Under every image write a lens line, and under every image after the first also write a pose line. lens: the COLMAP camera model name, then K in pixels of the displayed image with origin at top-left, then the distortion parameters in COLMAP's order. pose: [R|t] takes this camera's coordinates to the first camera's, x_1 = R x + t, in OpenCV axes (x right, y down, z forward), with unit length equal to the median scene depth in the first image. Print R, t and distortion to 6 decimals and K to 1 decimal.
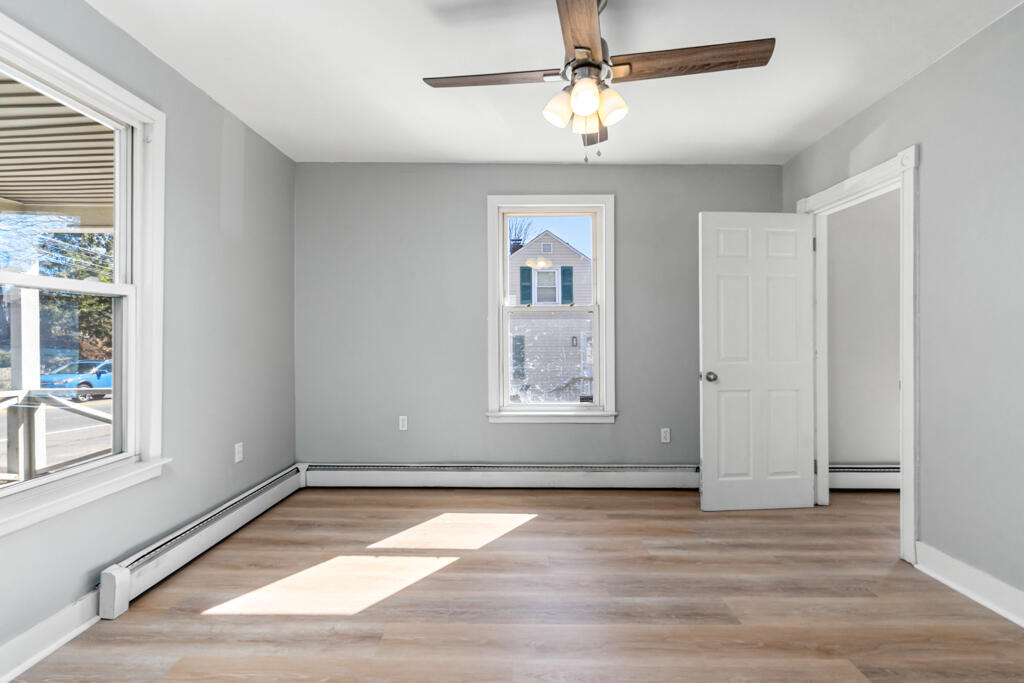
lens RADIAL K [[486.4, 0, 510.5], [0, 486.4, 339.0], [0, 0, 1]] dist [-0.004448, -0.001937]
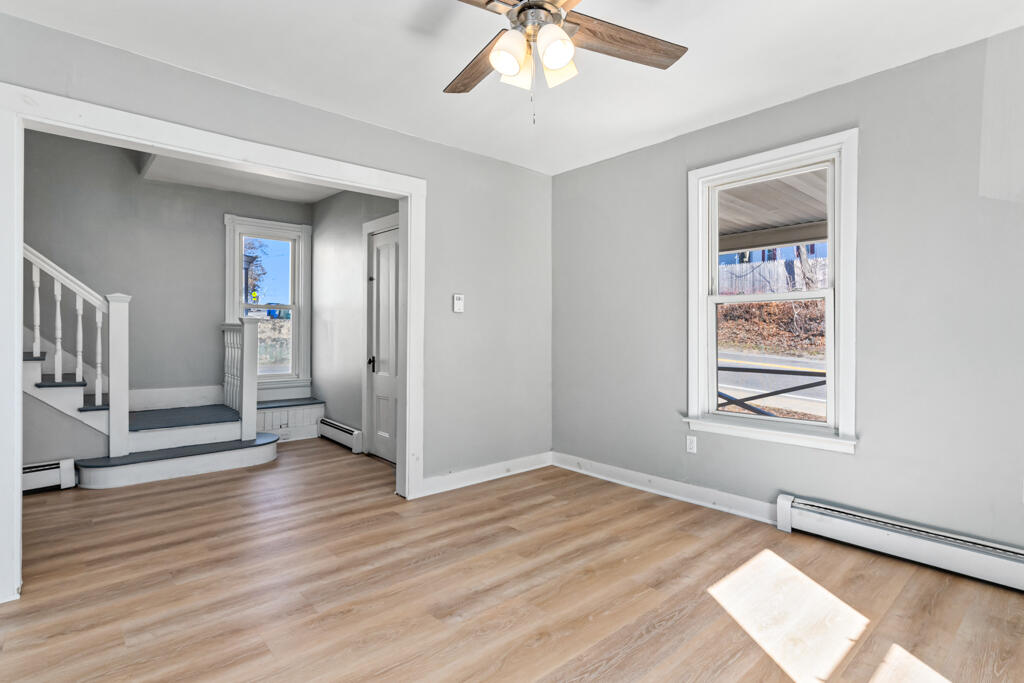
lens RADIAL K [[486.4, 0, 512.4], [0, 486.4, 339.3], [0, 0, 1]] dist [-0.004448, -0.001937]
pose [[-0.740731, 0.004794, -0.671785, 0.653631], [0.000410, 0.999978, 0.006684, 0.009388], [0.671802, 0.004676, -0.740716, 1.396355]]
